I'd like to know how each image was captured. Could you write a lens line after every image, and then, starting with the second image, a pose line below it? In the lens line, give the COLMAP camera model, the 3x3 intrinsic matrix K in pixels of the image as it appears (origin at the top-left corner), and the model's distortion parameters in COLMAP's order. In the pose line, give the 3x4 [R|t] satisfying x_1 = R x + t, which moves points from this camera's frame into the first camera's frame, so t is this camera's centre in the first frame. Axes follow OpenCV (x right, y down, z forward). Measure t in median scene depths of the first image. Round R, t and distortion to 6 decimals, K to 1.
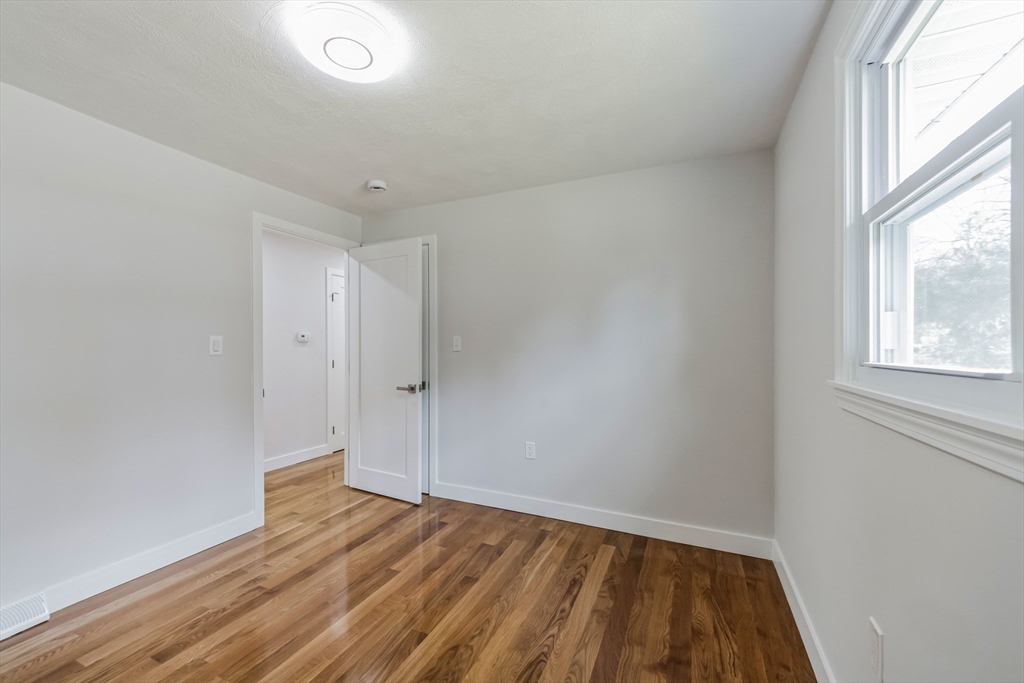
lens RADIAL K [[388.6, 0, 514.6], [0, 388.6, 343.1], [0, 0, 1]] dist [0.007518, -0.000061]
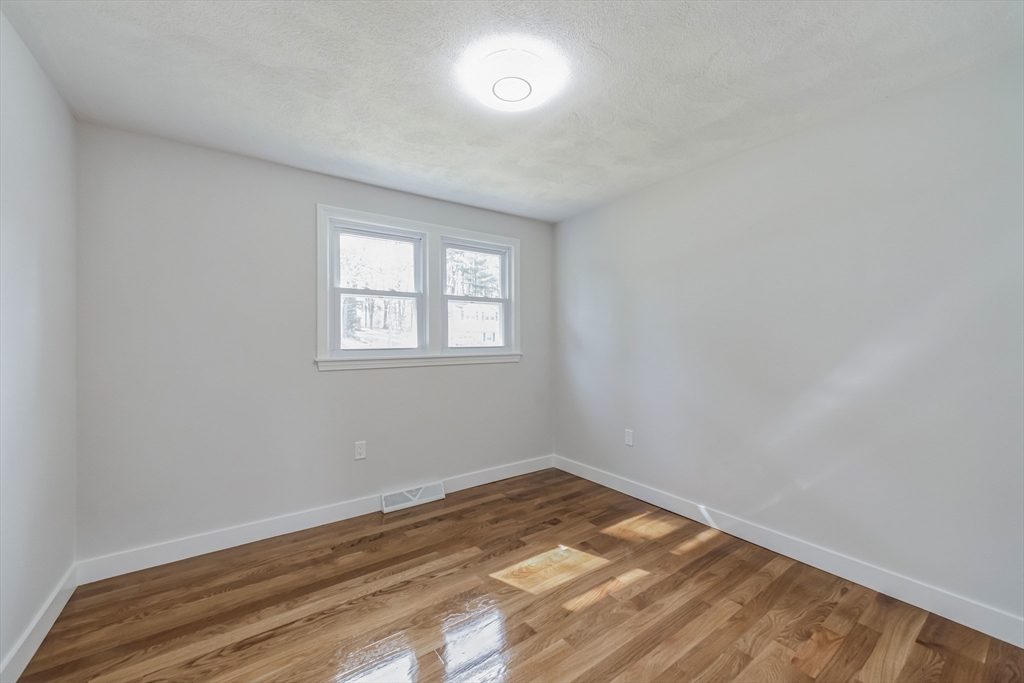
lens RADIAL K [[402.1, 0, 510.2], [0, 402.1, 332.8], [0, 0, 1]] dist [0.010149, 0.000062]
pose [[-0.860108, 0.019984, 0.509720, -0.792155], [0.000013, 0.999233, -0.039154, 0.031625], [-0.510112, -0.033671, -0.859449, 1.592748]]
